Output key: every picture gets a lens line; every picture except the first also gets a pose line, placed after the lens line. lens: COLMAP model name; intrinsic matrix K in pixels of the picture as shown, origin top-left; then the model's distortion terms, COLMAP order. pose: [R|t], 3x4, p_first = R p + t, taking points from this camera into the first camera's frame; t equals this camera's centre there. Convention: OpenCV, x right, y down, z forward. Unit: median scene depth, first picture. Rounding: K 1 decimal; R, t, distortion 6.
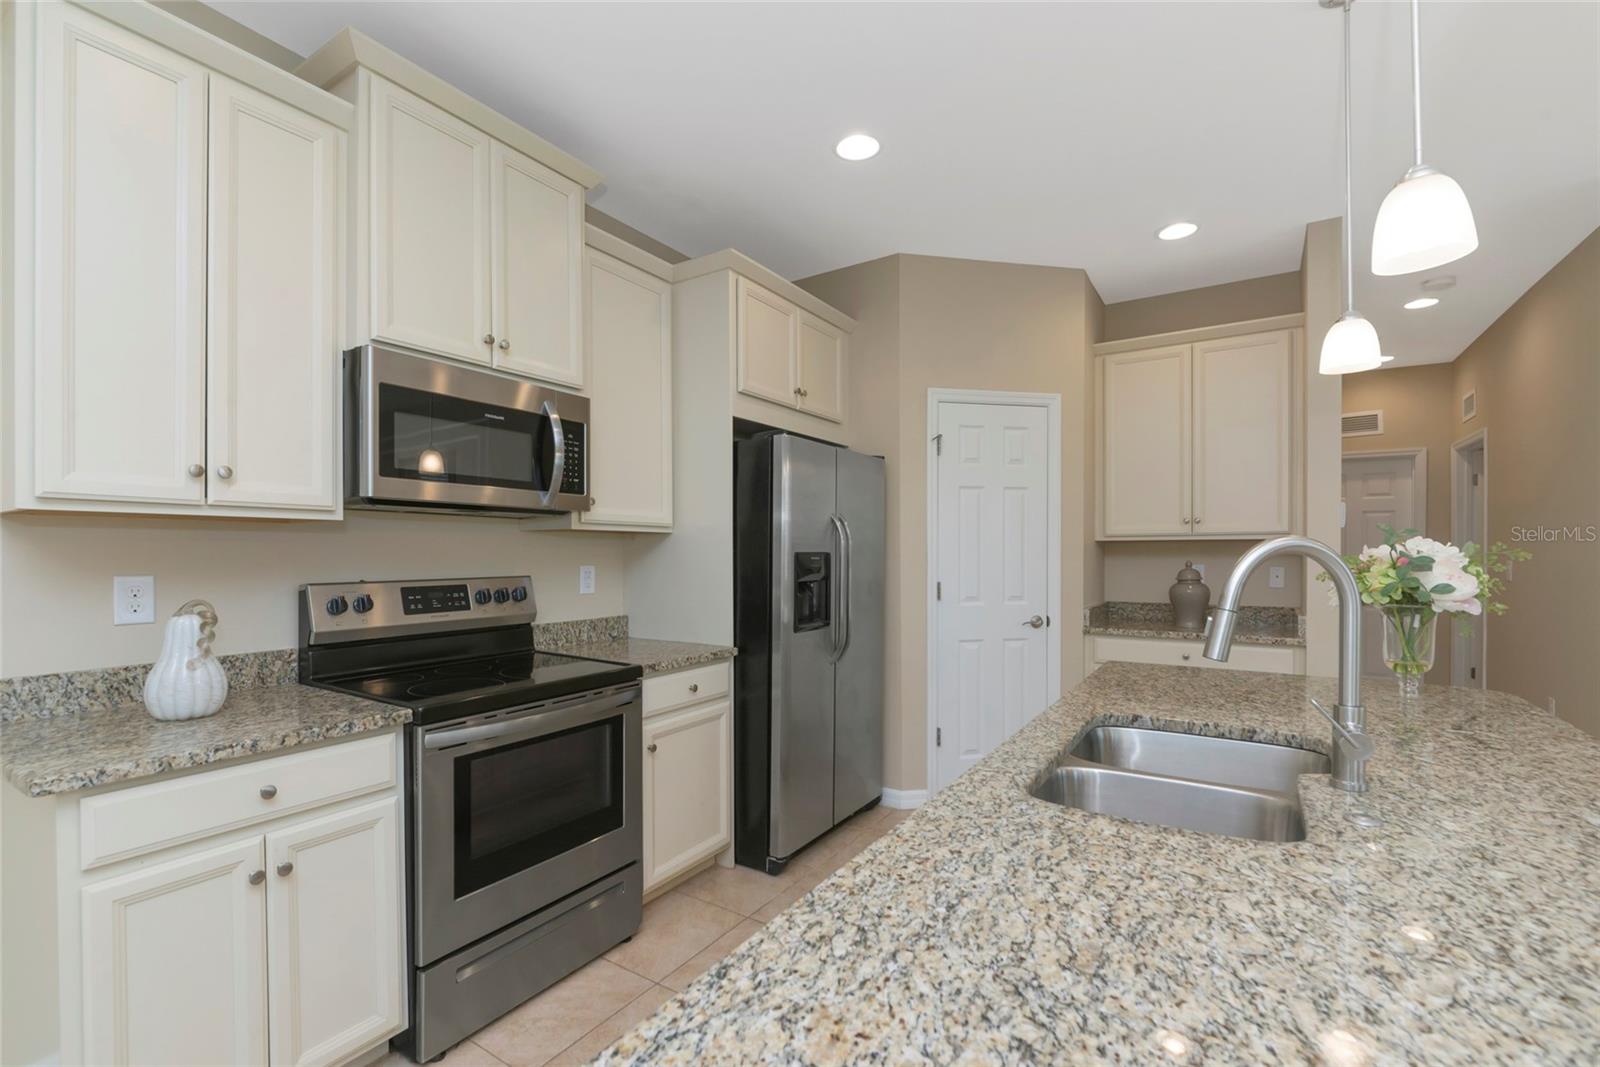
lens RADIAL K [[693.1, 0, 786.6], [0, 693.1, 556.4], [0, 0, 1]] dist [-0.004114, -0.001392]
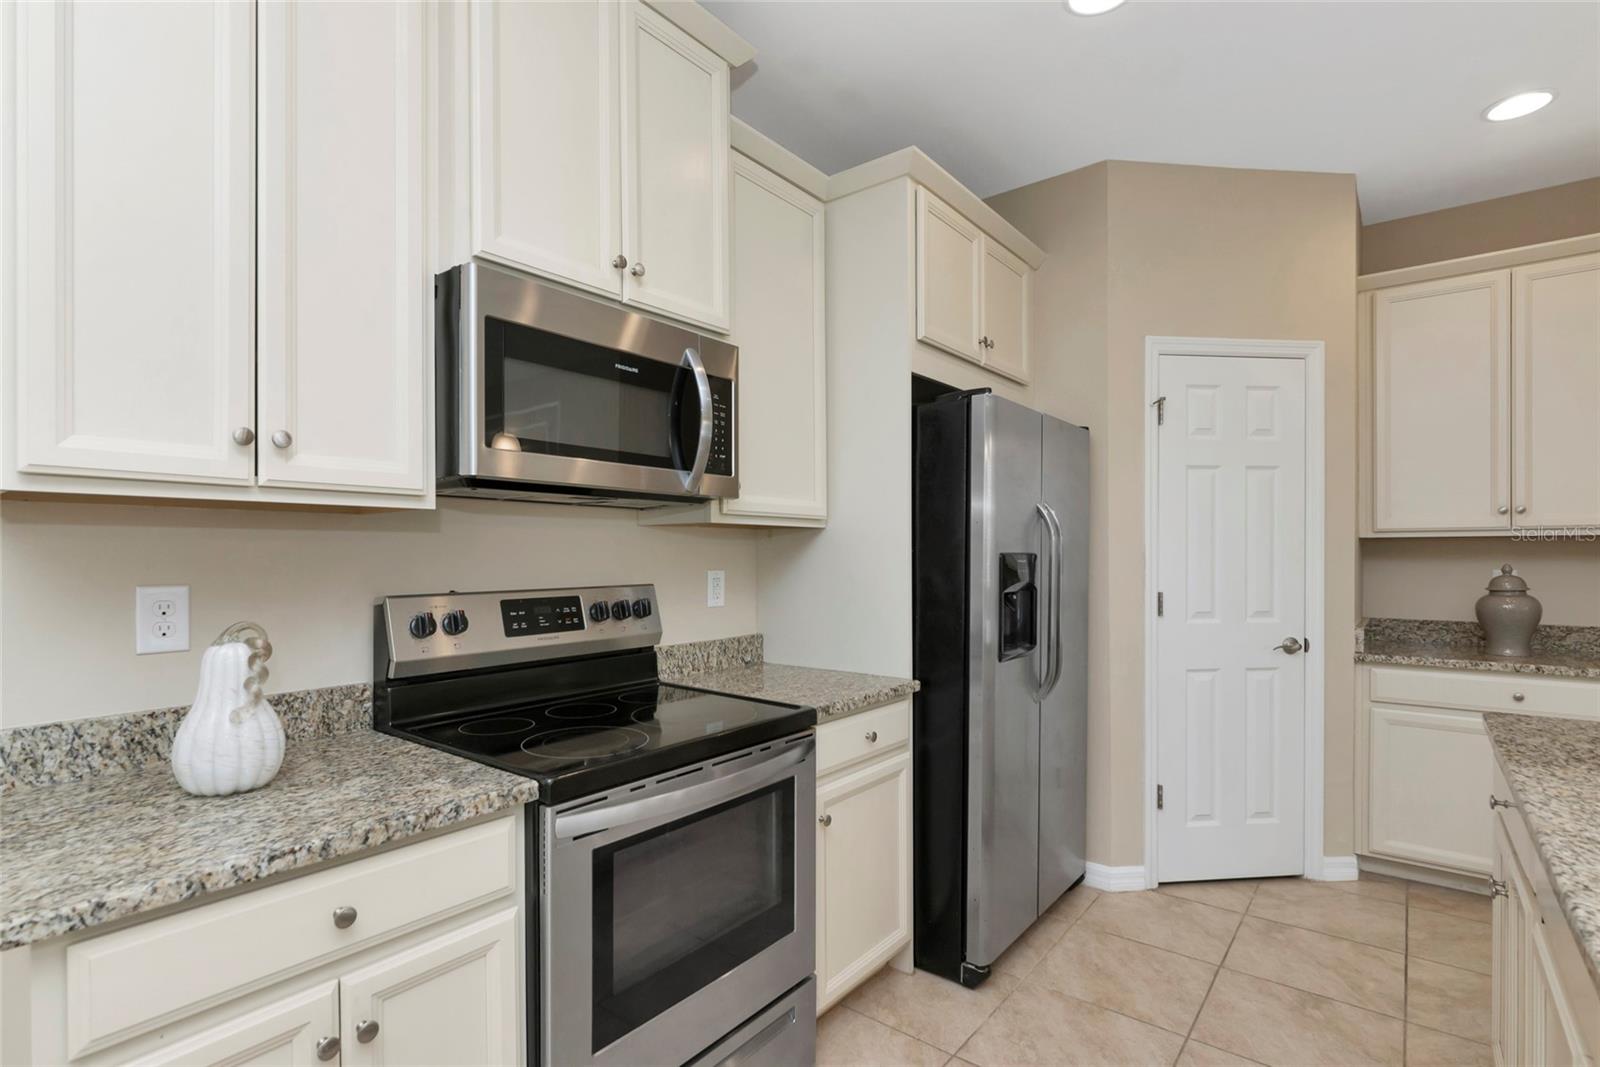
lens RADIAL K [[765.1, 0, 788.0], [0, 765.1, 557.4], [0, 0, 1]] dist [0.002988, -0.001445]
pose [[0.995823, 0.000082, -0.091302, -0.166632], [-0.000136, 1.000000, -0.000594, -0.001123], [0.091302, 0.000604, 0.995823, 0.196943]]
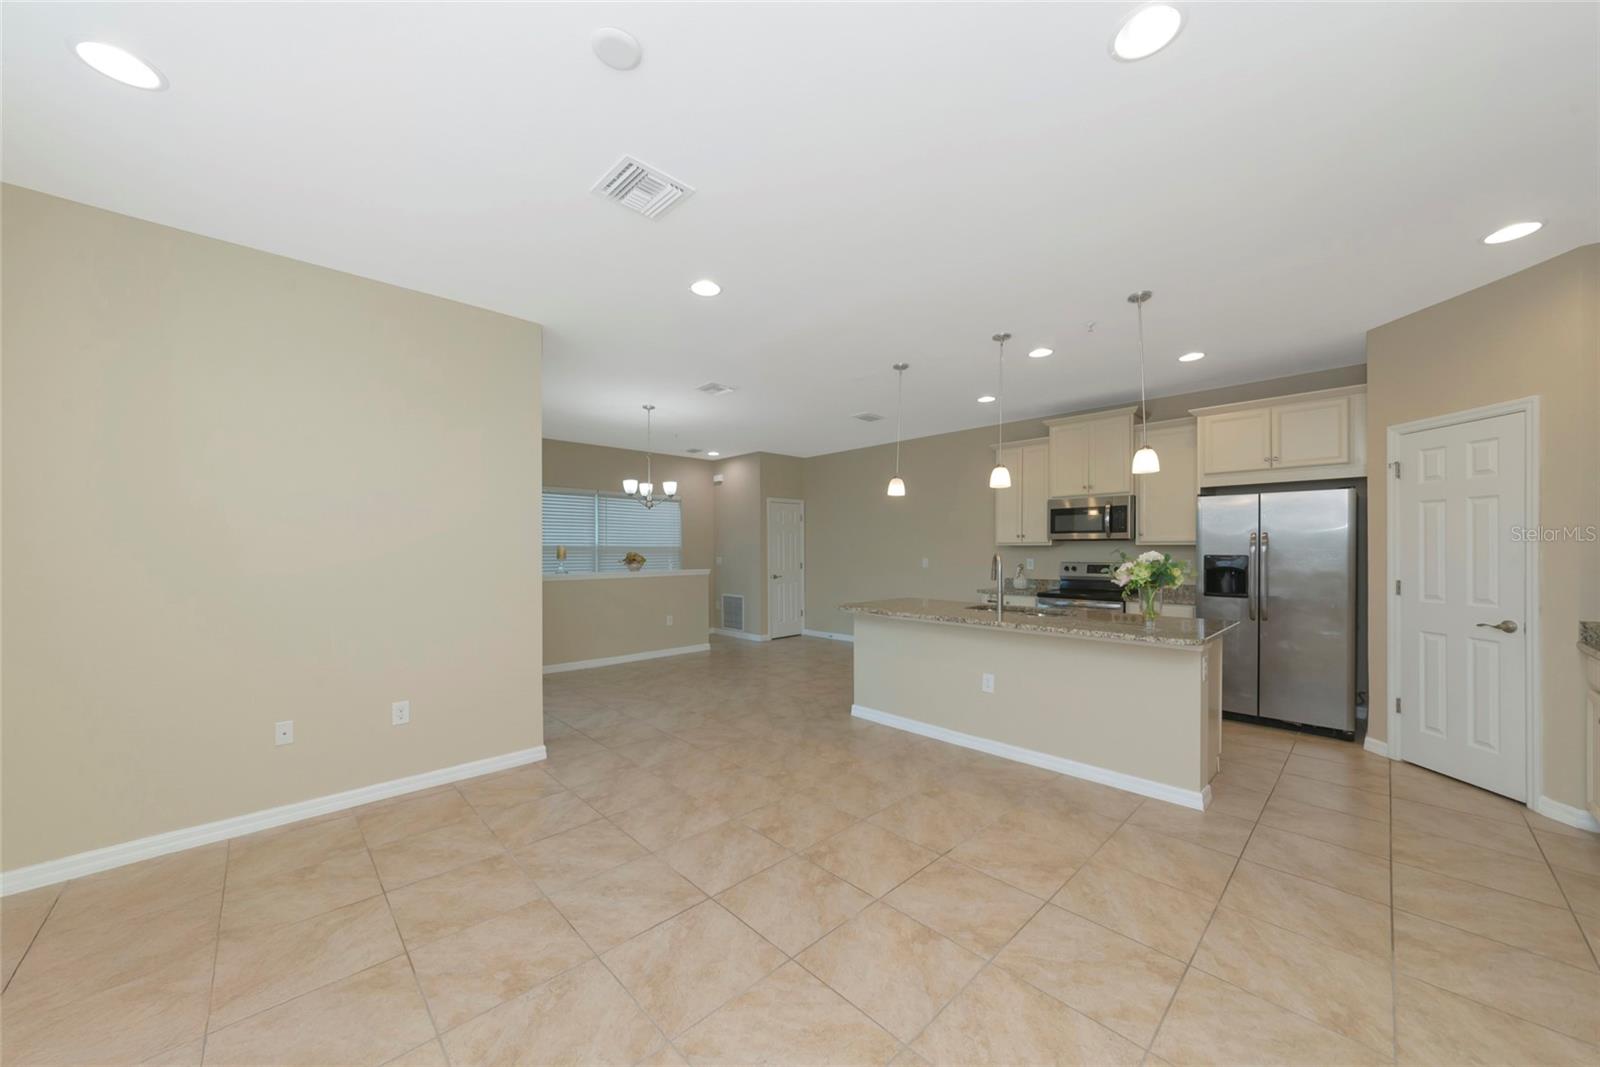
lens RADIAL K [[566.5, 0, 795.1], [0, 566.5, 545.1], [0, 0, 1]] dist [-0.000535, 0.000361]
pose [[-0.216971, -0.003716, -0.976171, 2.208911], [-0.002942, 0.999991, -0.003153, -0.030983], [0.976174, 0.002187, -0.216980, 0.250189]]
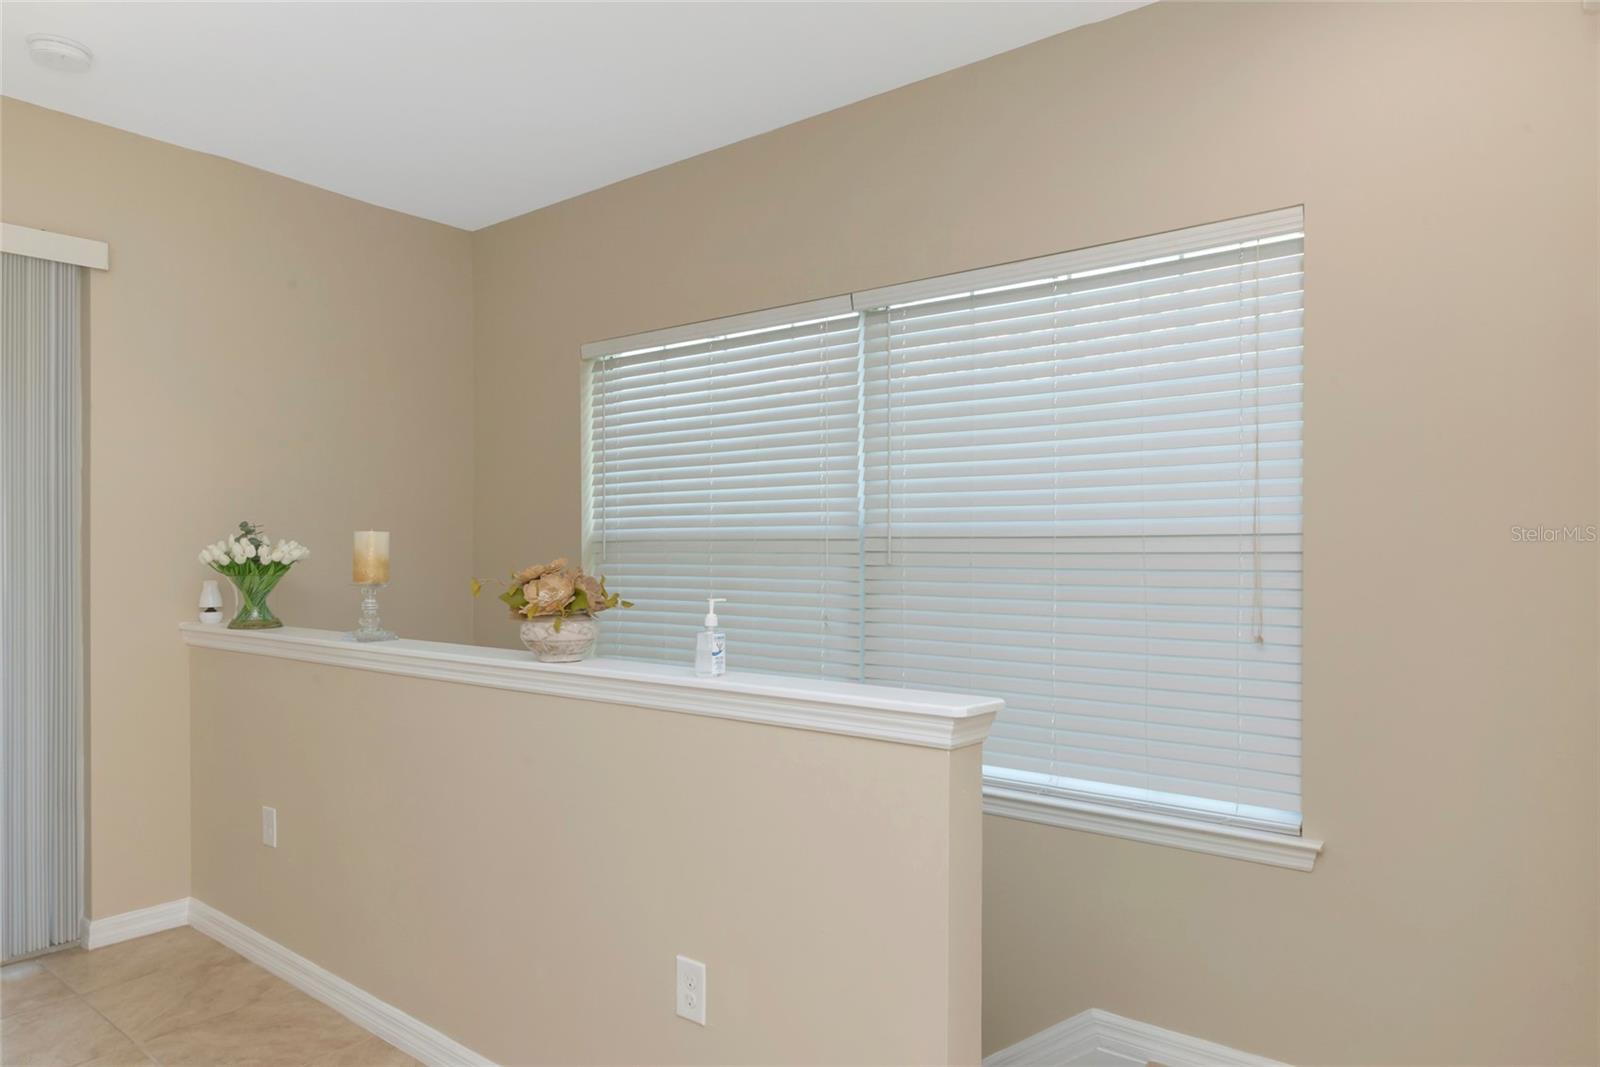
lens RADIAL K [[989.4, 0, 802.6], [0, 989.4, 555.2], [0, 0, 1]] dist [-0.014320, -0.000220]
pose [[-0.997664, 0.002806, 0.068251, -0.881761], [0.003580, 0.999931, 0.011227, -0.017197], [-0.068215, 0.011445, -0.997605, -0.246519]]
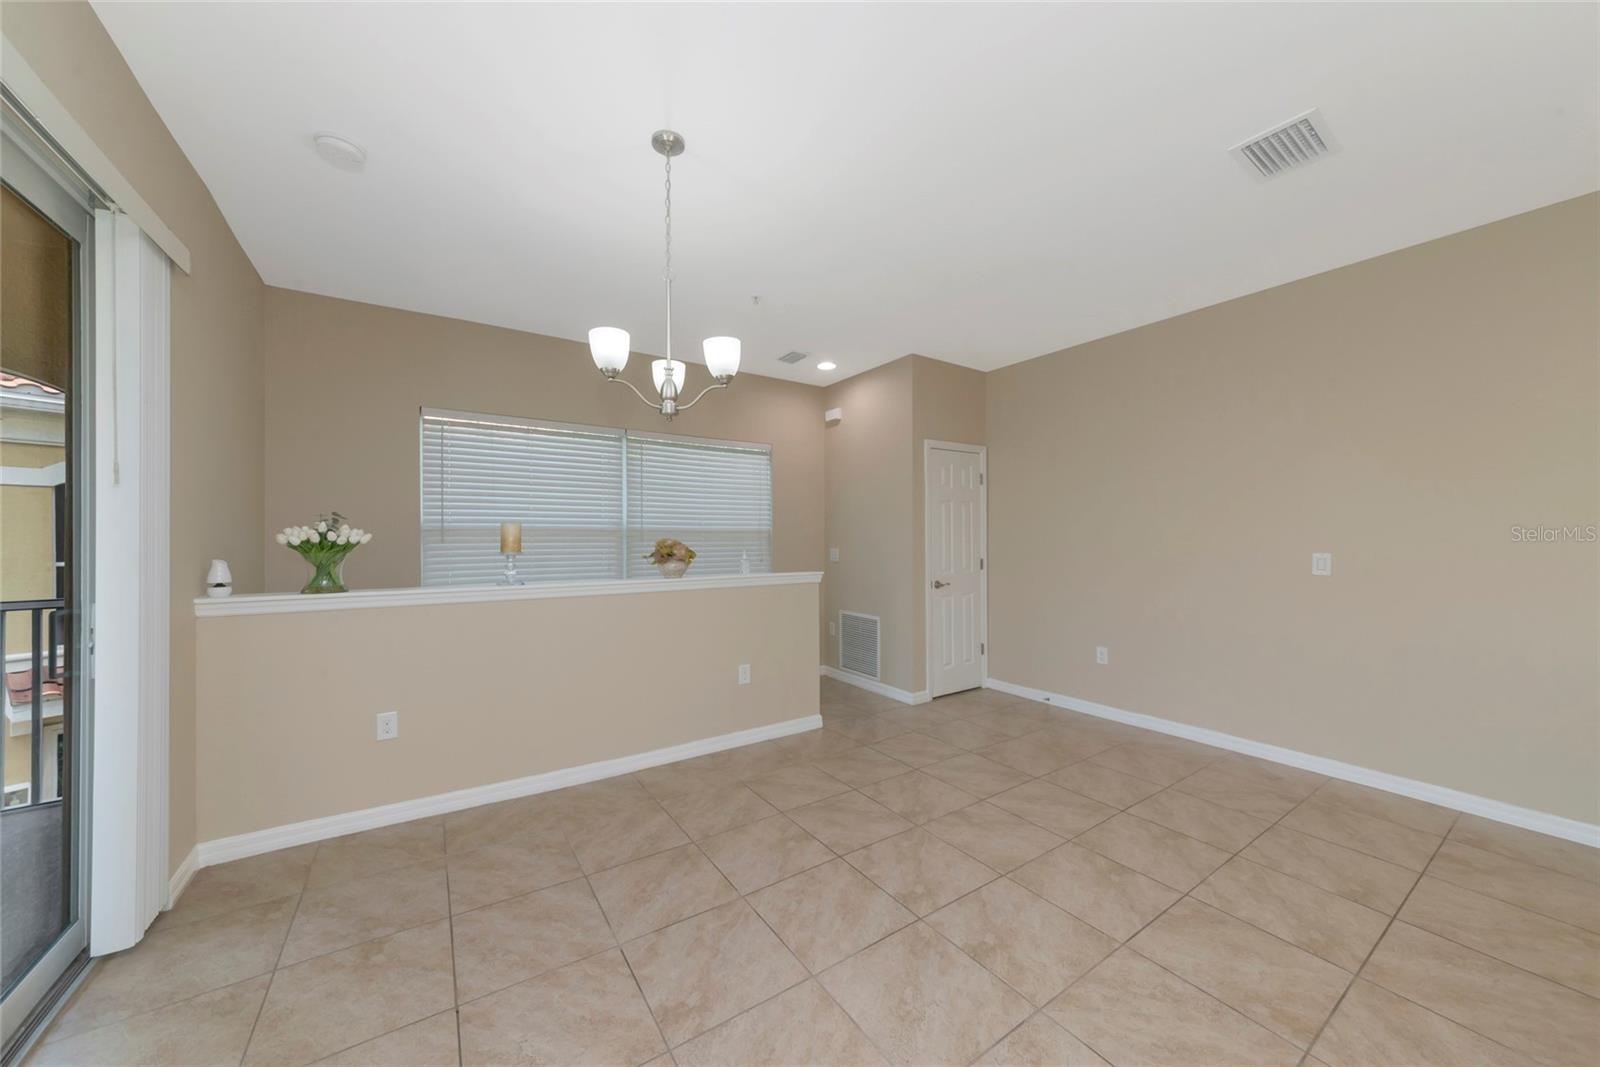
lens RADIAL K [[566.5, 0, 793.9], [0, 566.5, 530.2], [0, 0, 1]] dist [-0.000535, 0.000361]
pose [[-0.388450, -0.009295, -0.921423, 0.698389], [-0.003536, 0.999957, -0.008597, -0.011497], [0.921463, -0.000081, -0.388466, -0.366972]]
